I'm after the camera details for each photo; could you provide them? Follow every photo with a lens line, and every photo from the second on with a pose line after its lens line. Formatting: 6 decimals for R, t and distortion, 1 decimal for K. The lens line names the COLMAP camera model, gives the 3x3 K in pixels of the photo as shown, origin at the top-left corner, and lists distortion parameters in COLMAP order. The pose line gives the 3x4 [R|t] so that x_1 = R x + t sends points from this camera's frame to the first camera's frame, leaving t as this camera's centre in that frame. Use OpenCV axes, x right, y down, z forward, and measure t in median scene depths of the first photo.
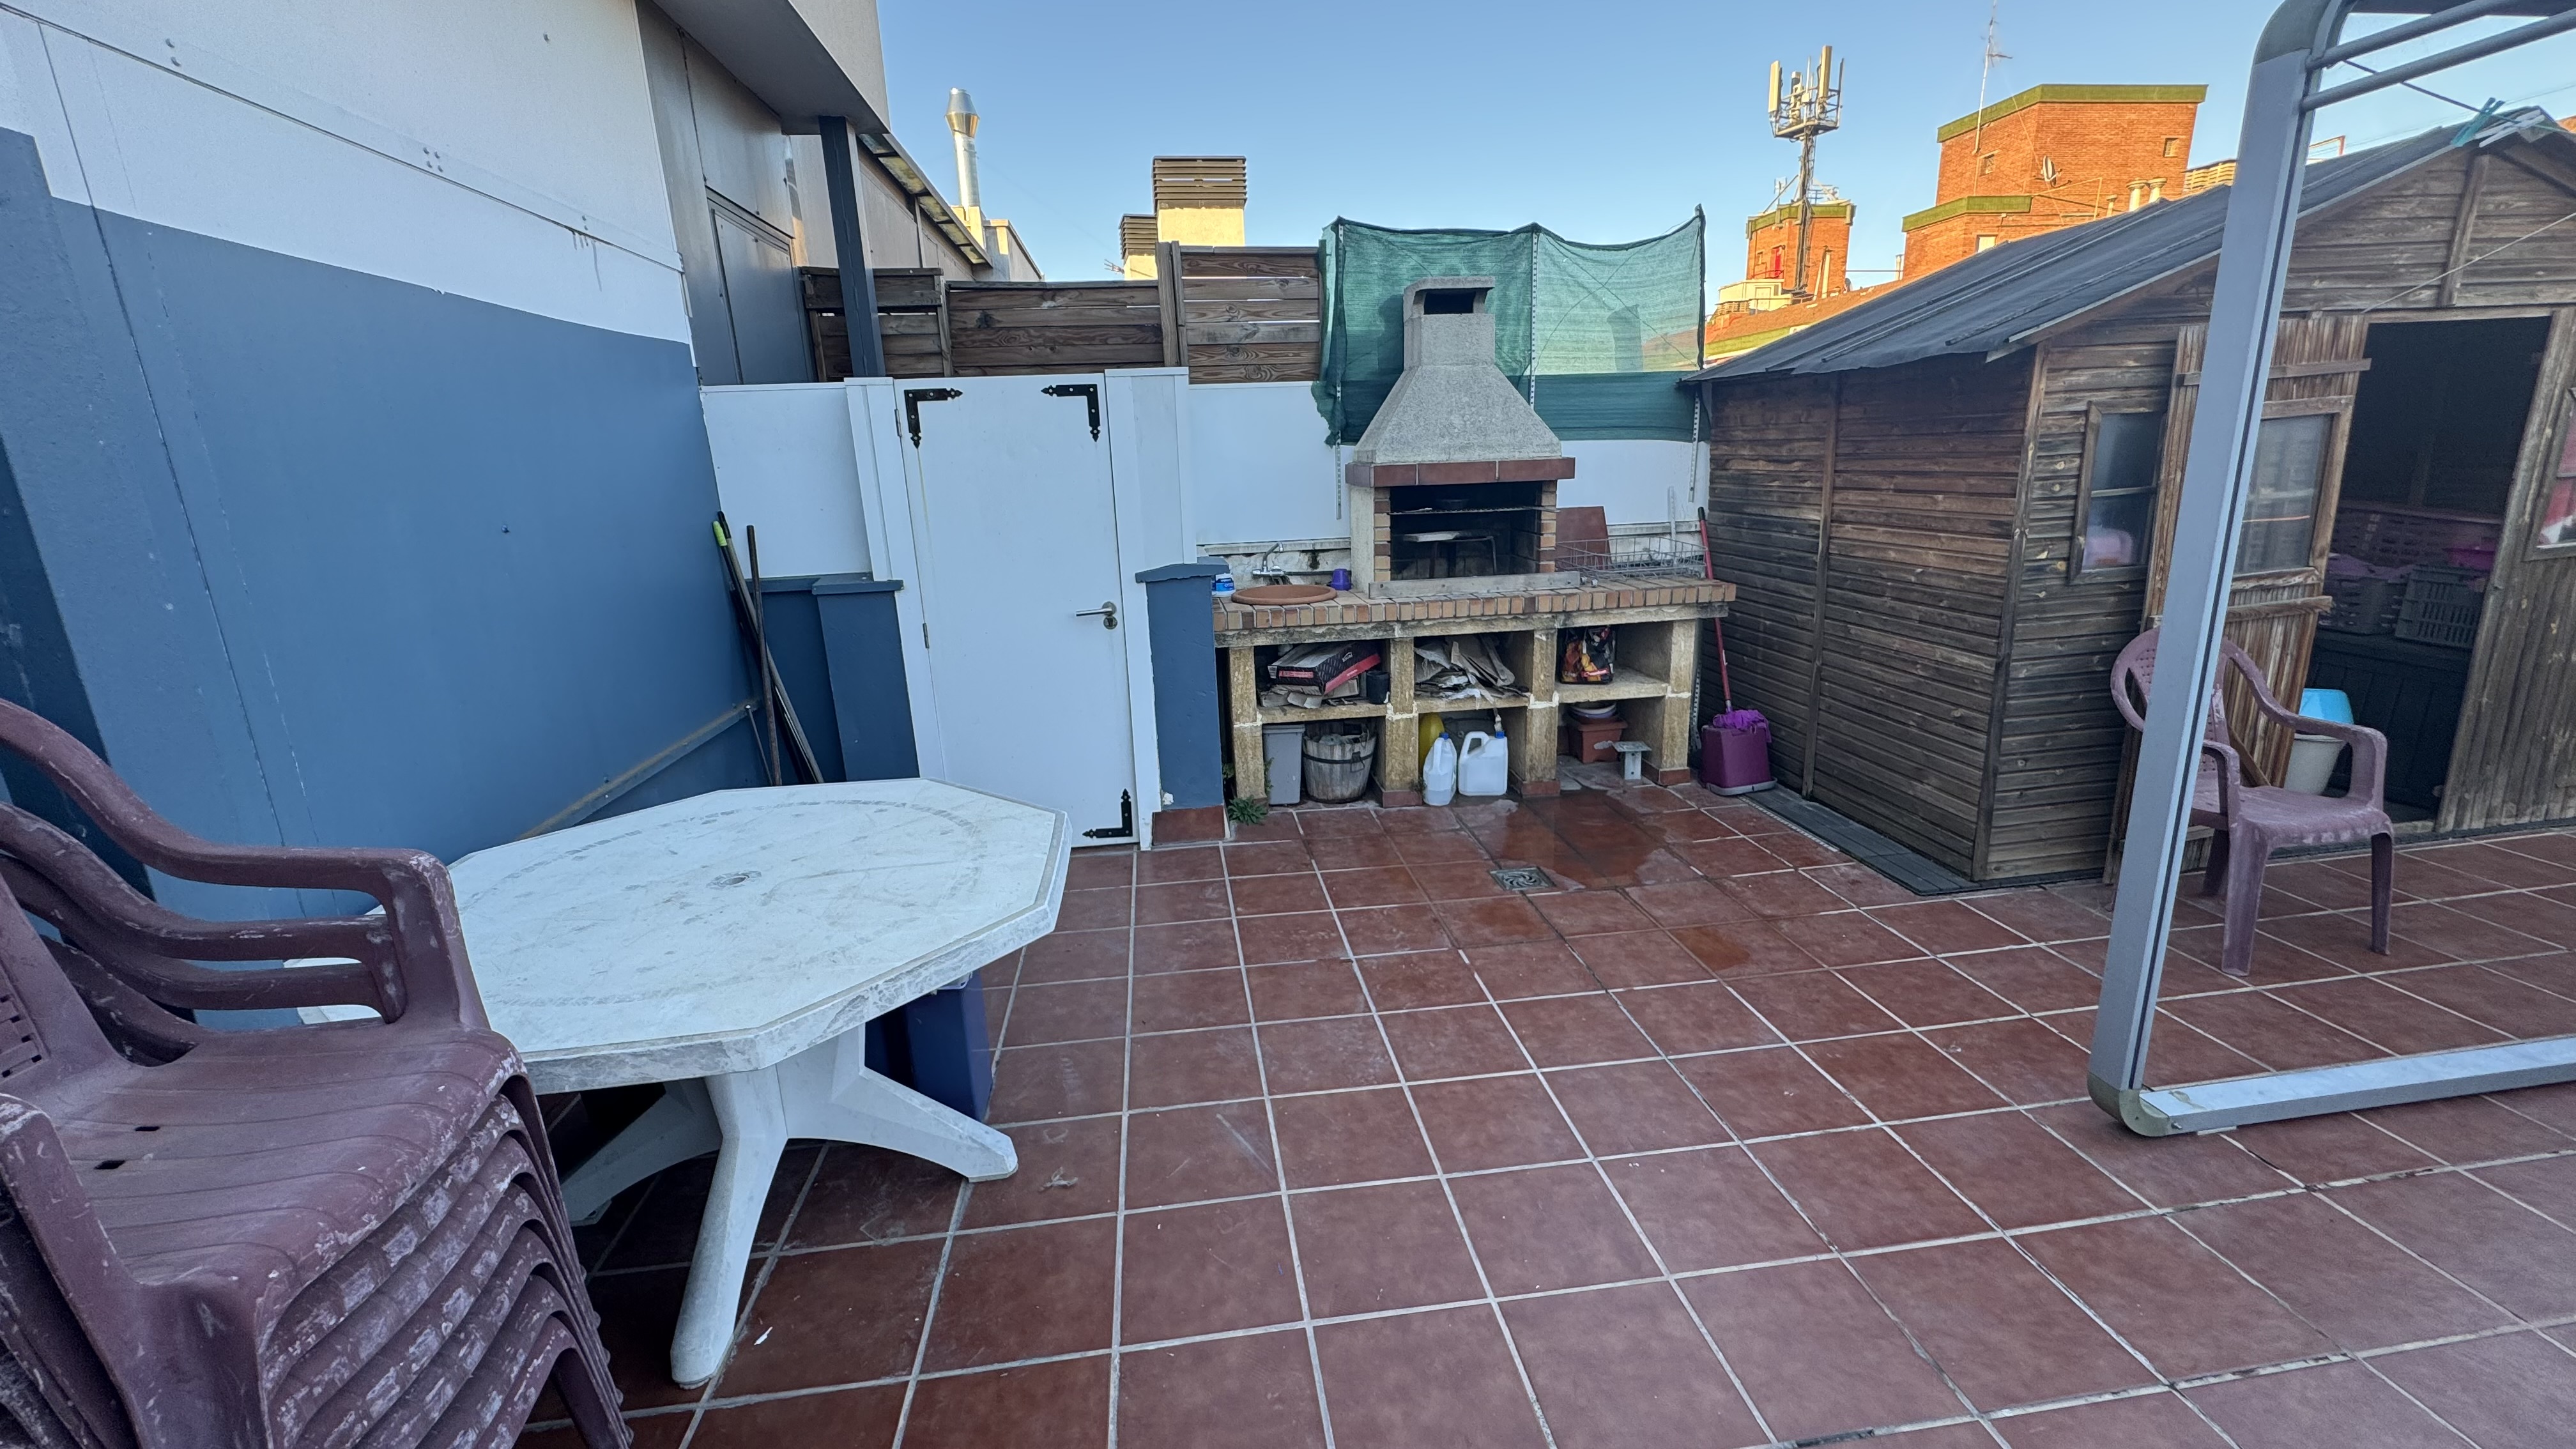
lens RADIAL K [[1023.9, 0, 1285.8], [0, 1023.9, 723.4], [0, 0, 1]] dist [-0.003065, 0.000418]
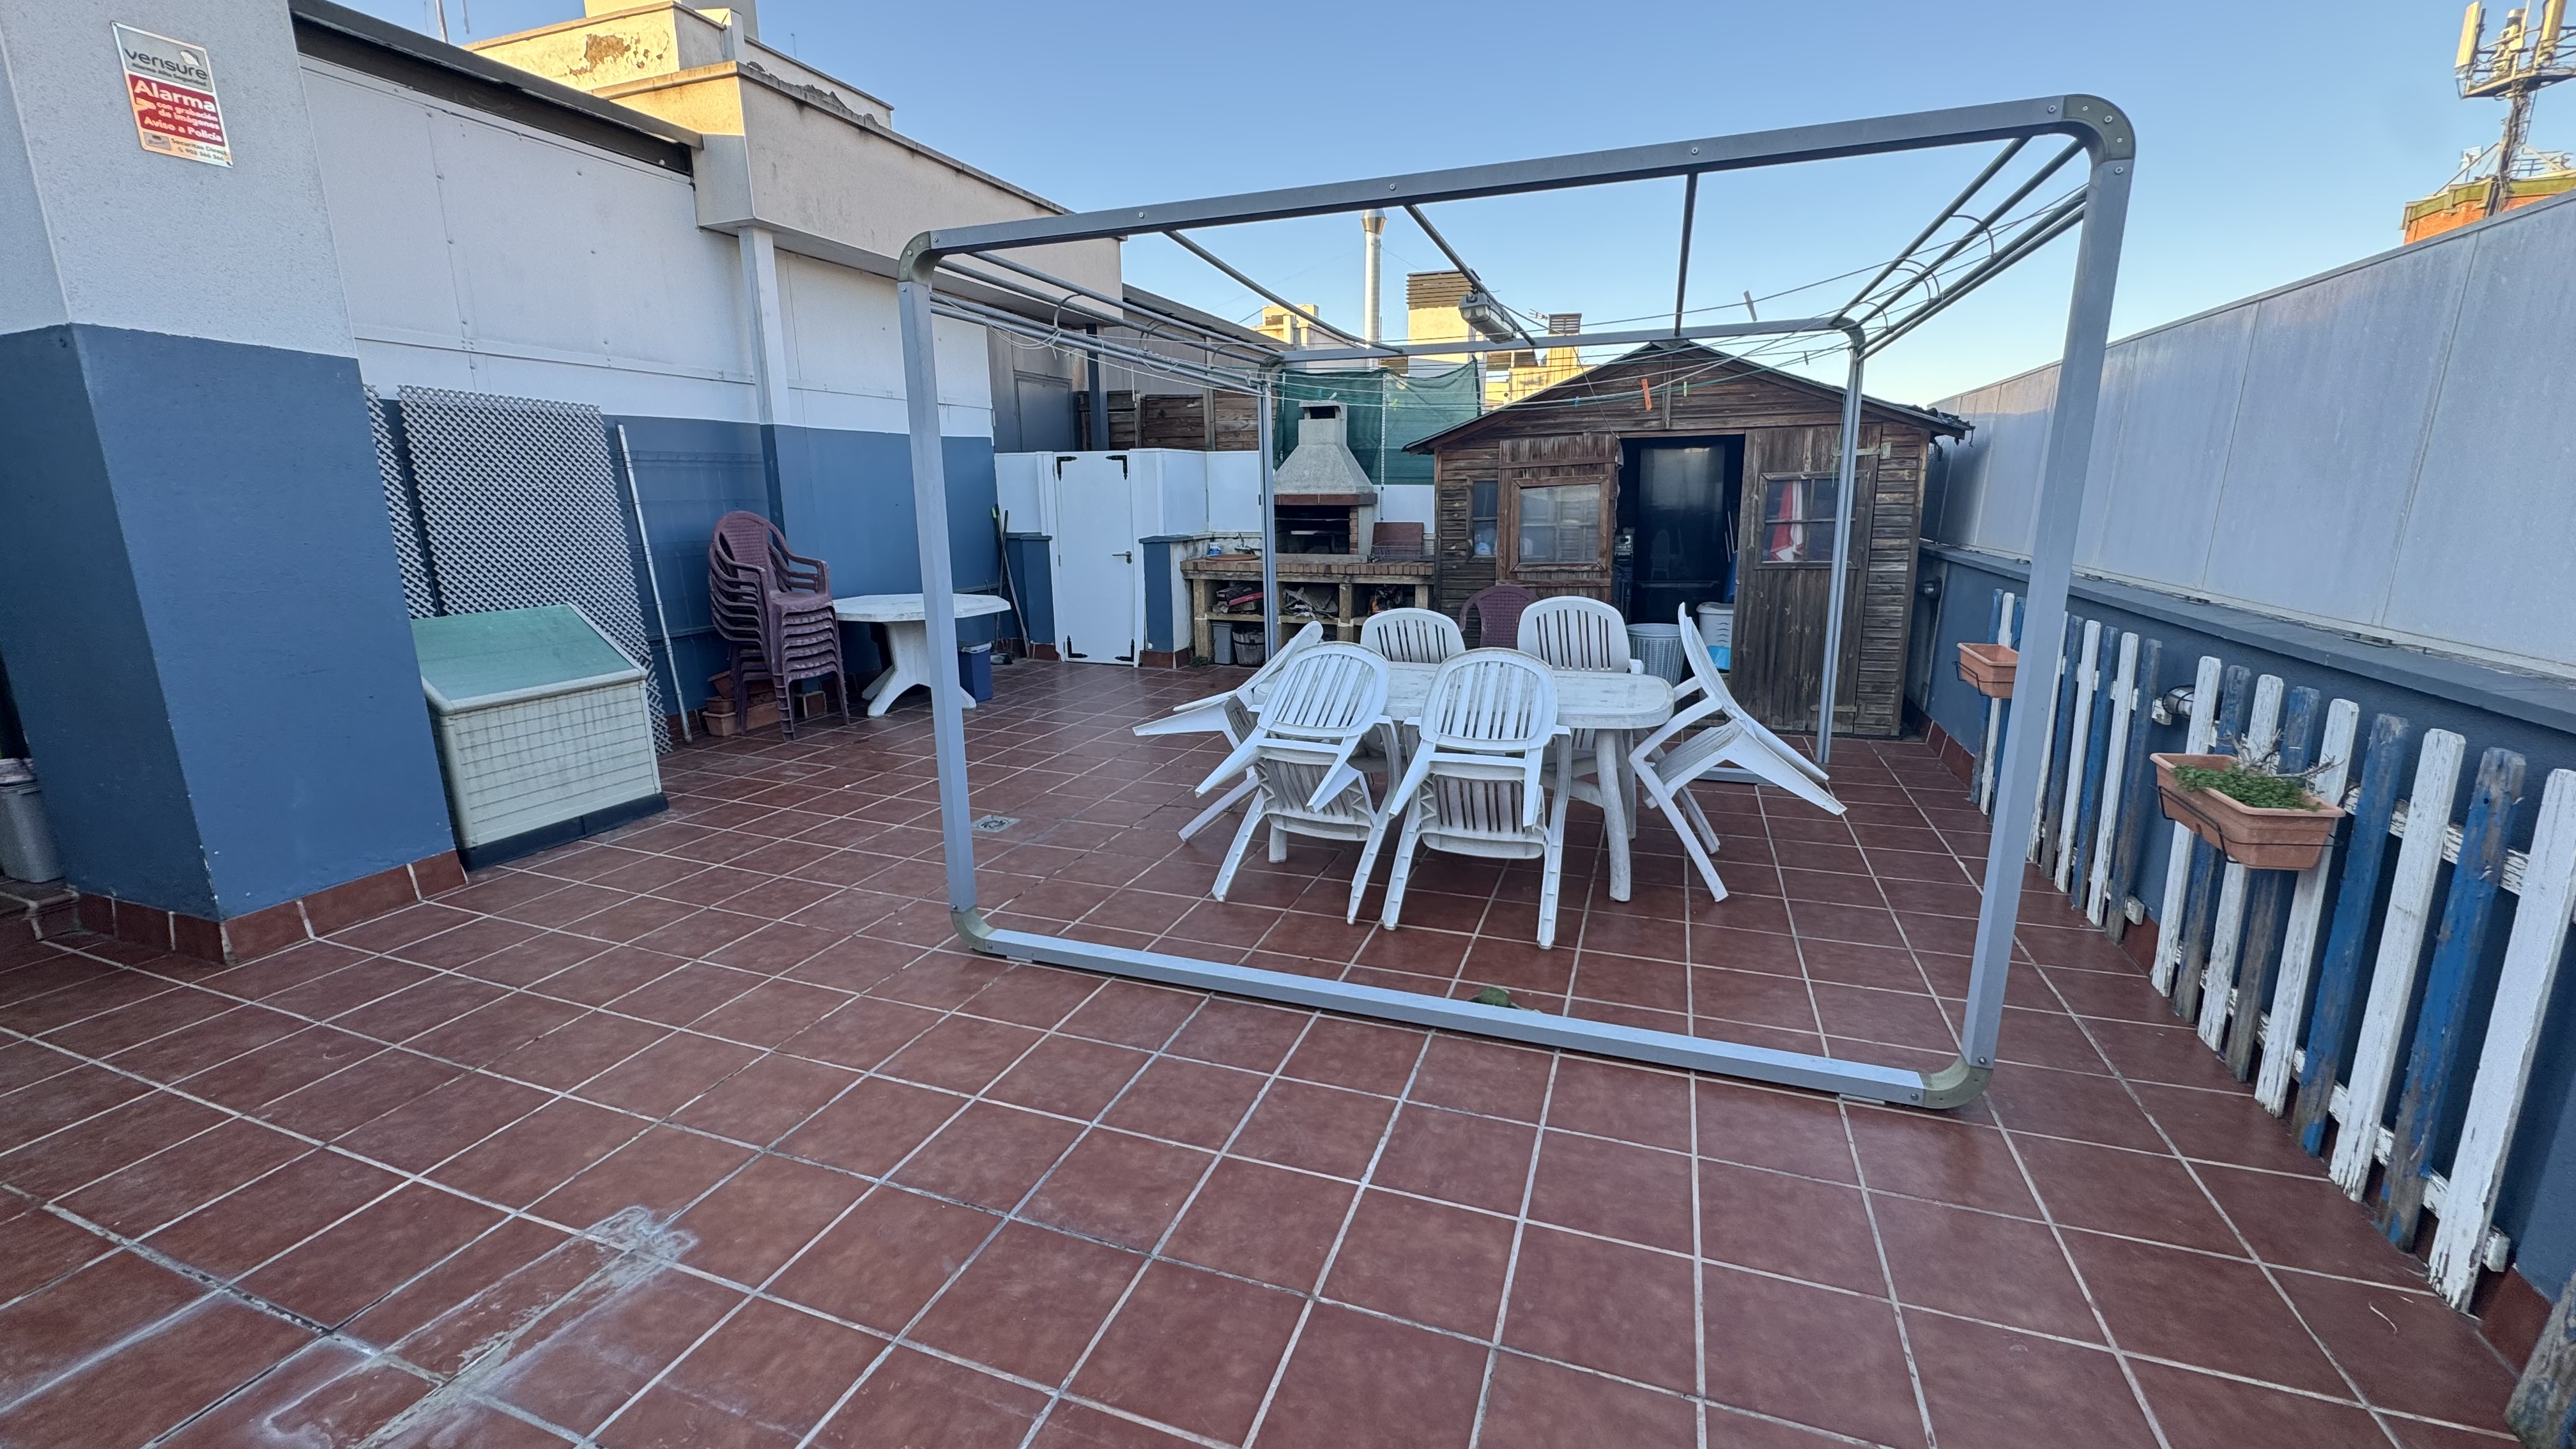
lens RADIAL K [[1023.9, 0, 1285.8], [0, 1023.9, 723.4], [0, 0, 1]] dist [-0.003065, 0.000418]
pose [[0.885801, 0.132644, -0.444704, 1.215895], [-0.141757, 0.989818, 0.012872, 0.182165], [0.441884, 0.051638, 0.895585, -0.857886]]
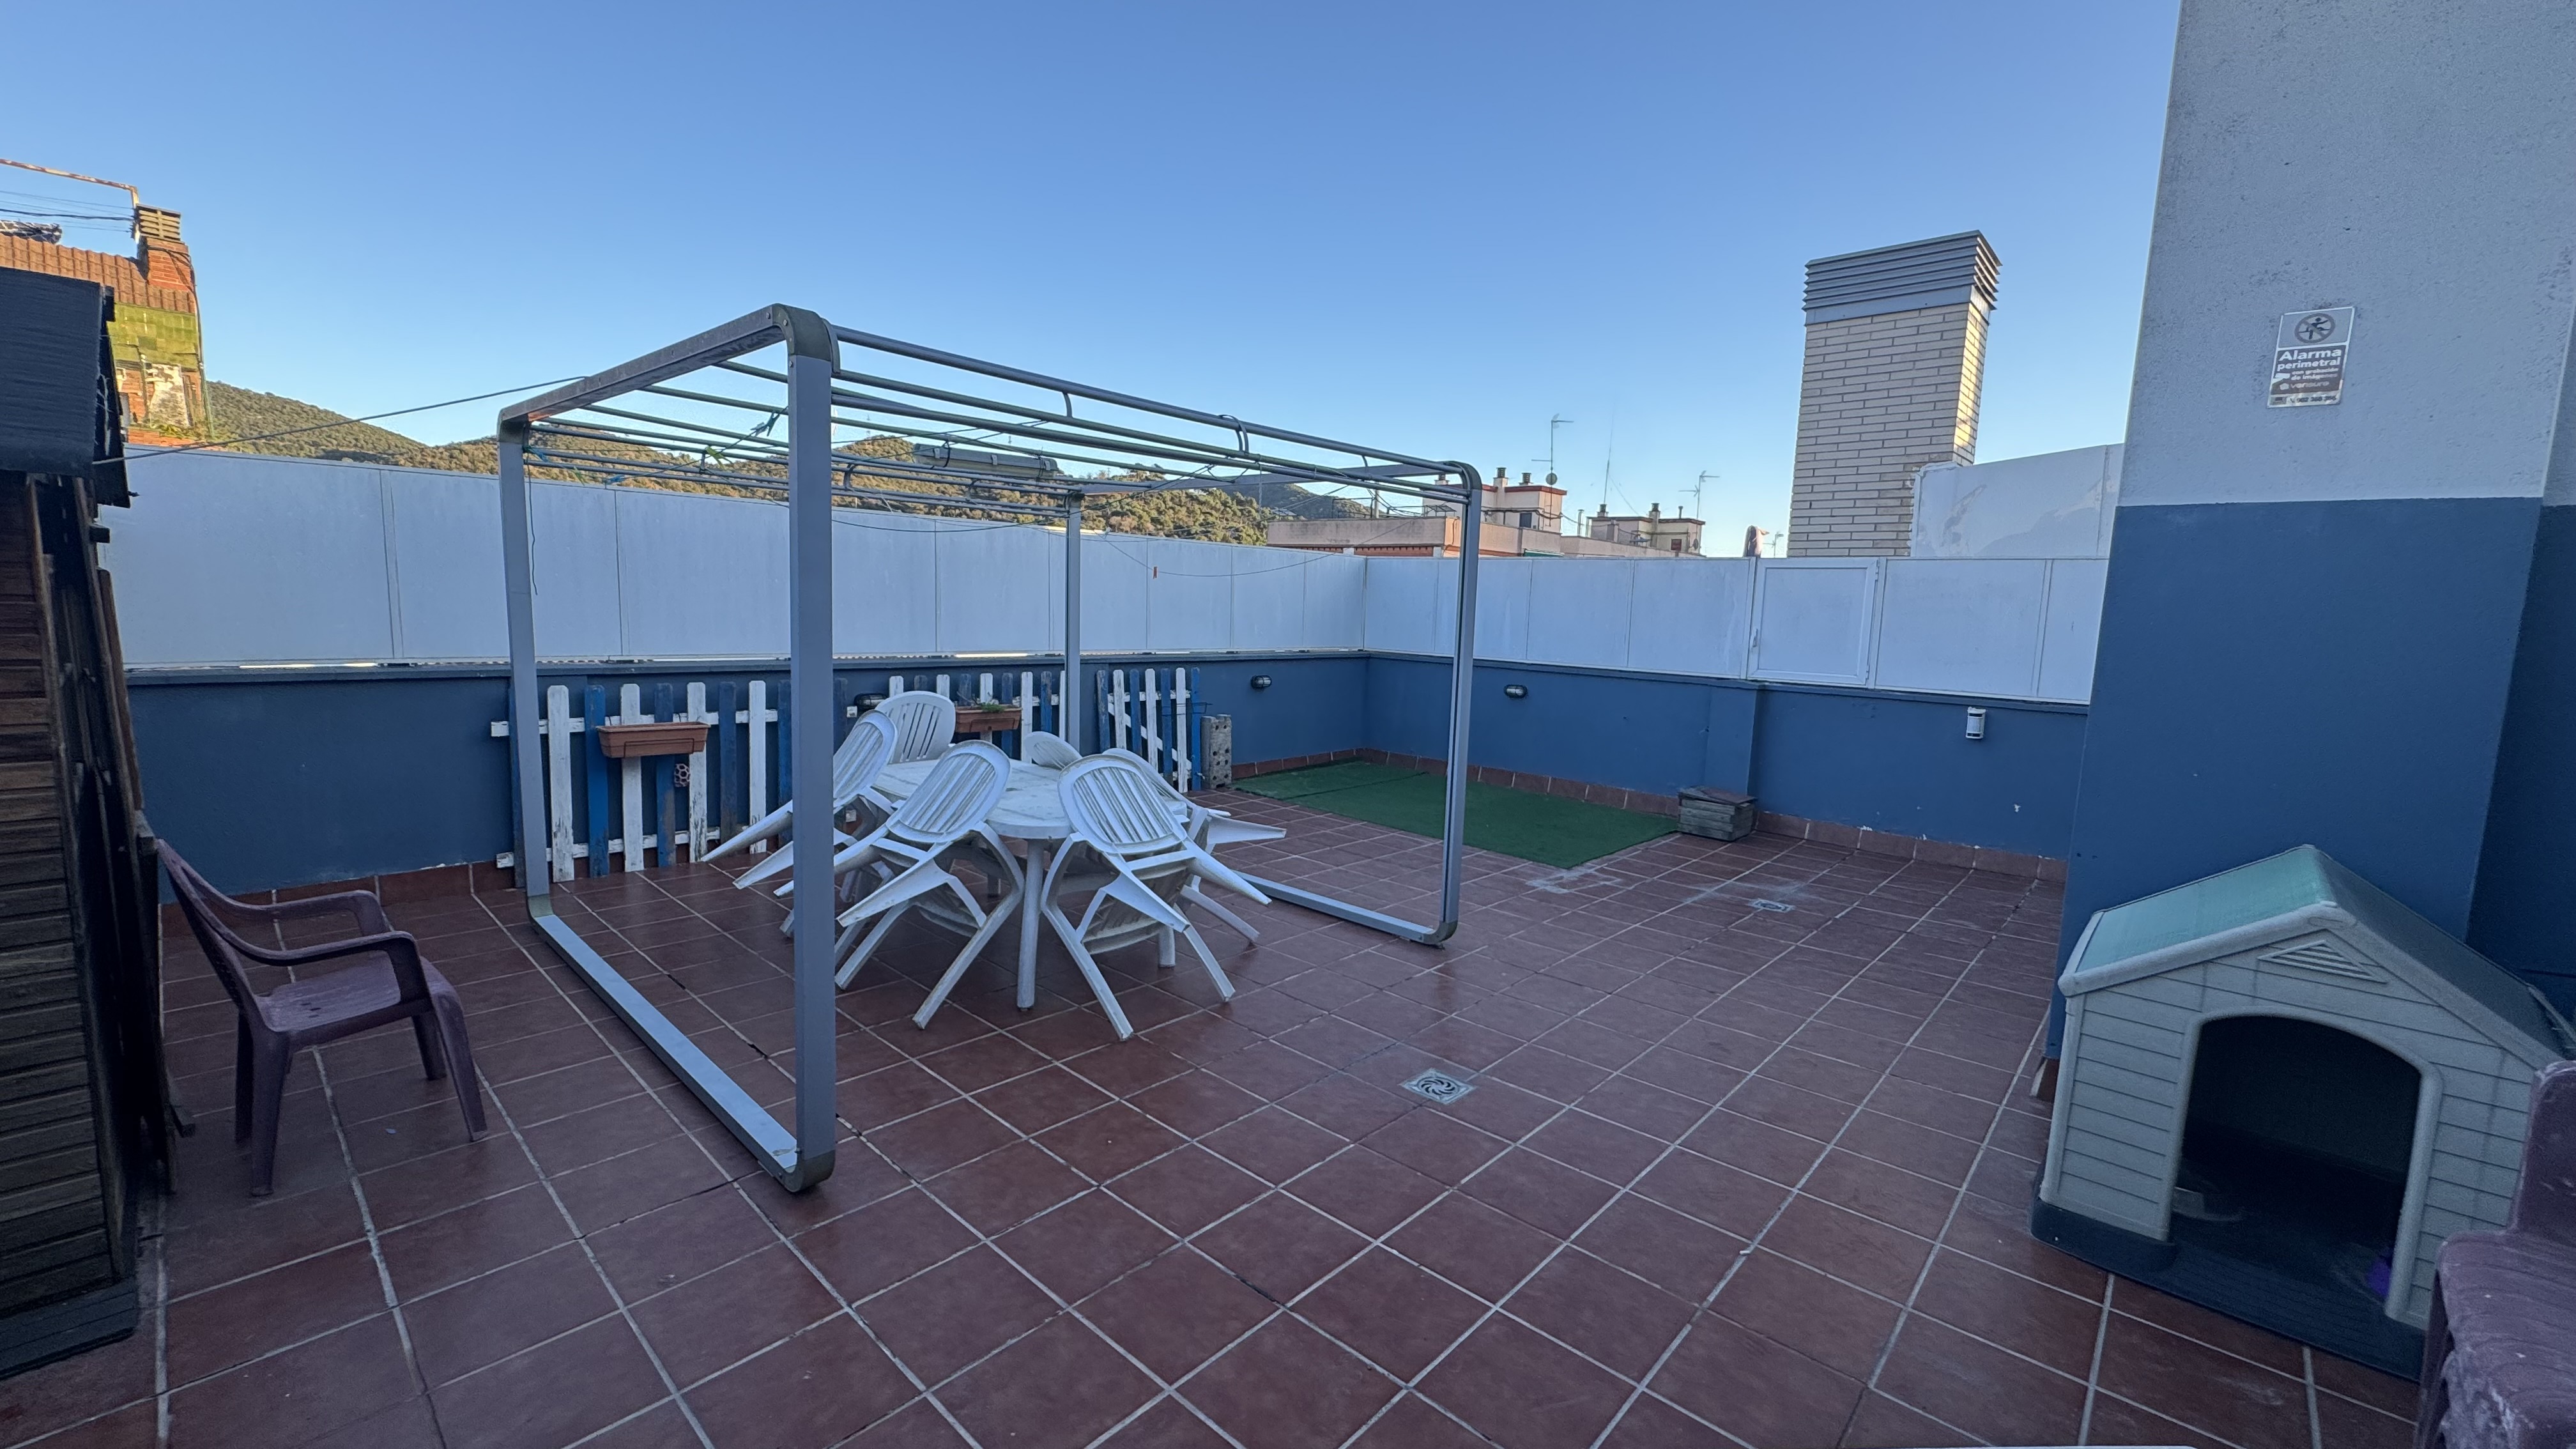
lens RADIAL K [[1027.8, 0, 1299.7], [0, 1027.8, 722.6], [0, 0, 1]] dist [-0.002485, 0.000158]
pose [[-0.647899, -0.076435, 0.757881, -0.254439], [0.180987, 0.951013, 0.250636, -0.186965], [-0.739912, 0.299554, -0.602327, 0.674646]]
